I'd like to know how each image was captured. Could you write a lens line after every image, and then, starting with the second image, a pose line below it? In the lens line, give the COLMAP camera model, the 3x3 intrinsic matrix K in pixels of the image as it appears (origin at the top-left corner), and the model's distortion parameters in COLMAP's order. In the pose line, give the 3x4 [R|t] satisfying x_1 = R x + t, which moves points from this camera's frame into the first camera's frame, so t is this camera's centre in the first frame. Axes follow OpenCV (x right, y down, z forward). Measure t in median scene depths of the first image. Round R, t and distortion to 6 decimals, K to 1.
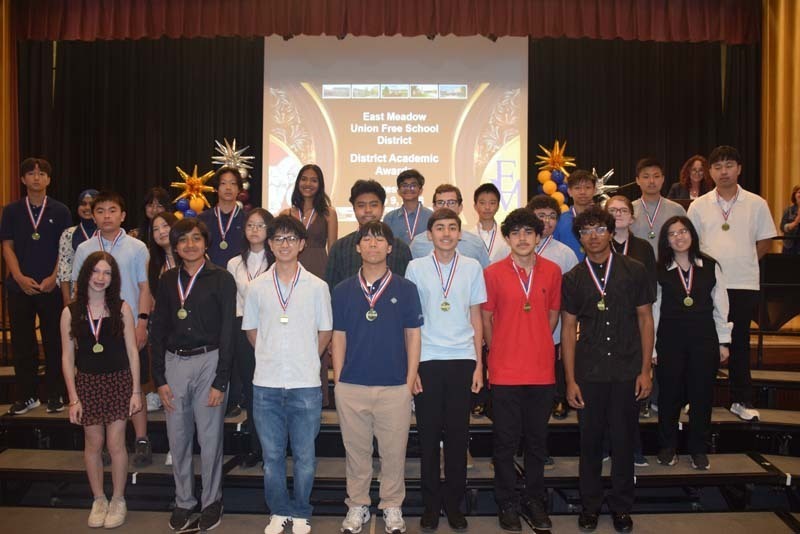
lens RADIAL K [[625.2, 0, 402.3], [0, 625.2, 271.9], [0, 0, 1]] dist [-0.136600, 0.087863]
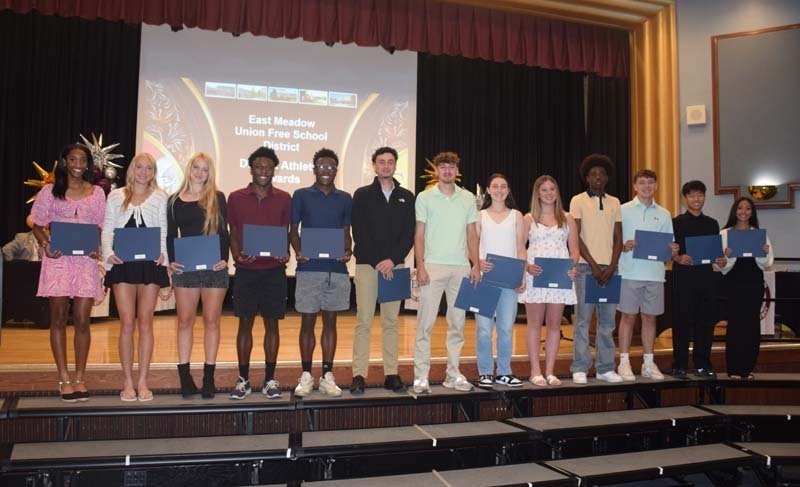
lens RADIAL K [[675.5, 0, 392.9], [0, 675.5, 240.5], [0, 0, 1]] dist [-0.133261, 0.079624]
pose [[0.954851, 0.021311, 0.296319, -0.152223], [-0.002716, 0.998008, -0.063024, -0.004435], [-0.297072, 0.059374, 0.953007, -0.017648]]
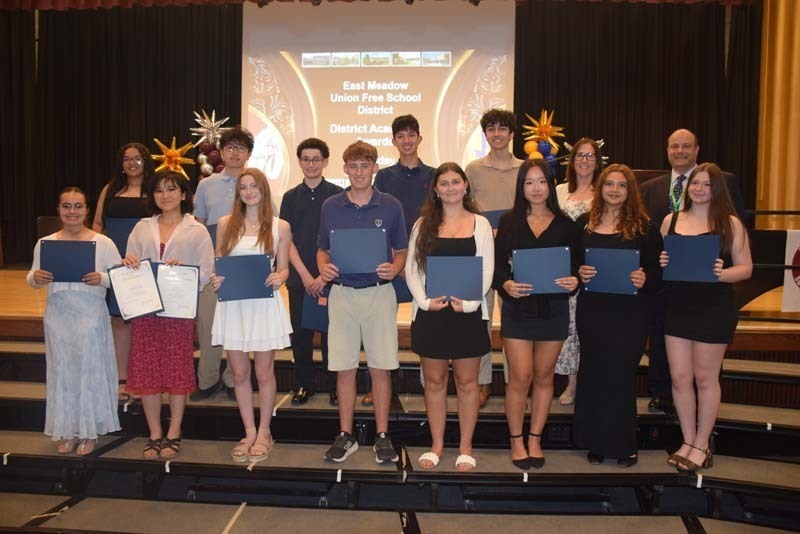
lens RADIAL K [[625.2, 0, 401.9], [0, 625.2, 268.5], [0, 0, 1]] dist [-0.136600, 0.087863]
pose [[0.998938, 0.006951, -0.045557, 0.075372], [-0.005239, 0.999280, 0.037584, -0.001284], [0.045785, -0.037305, 0.998254, 0.027584]]
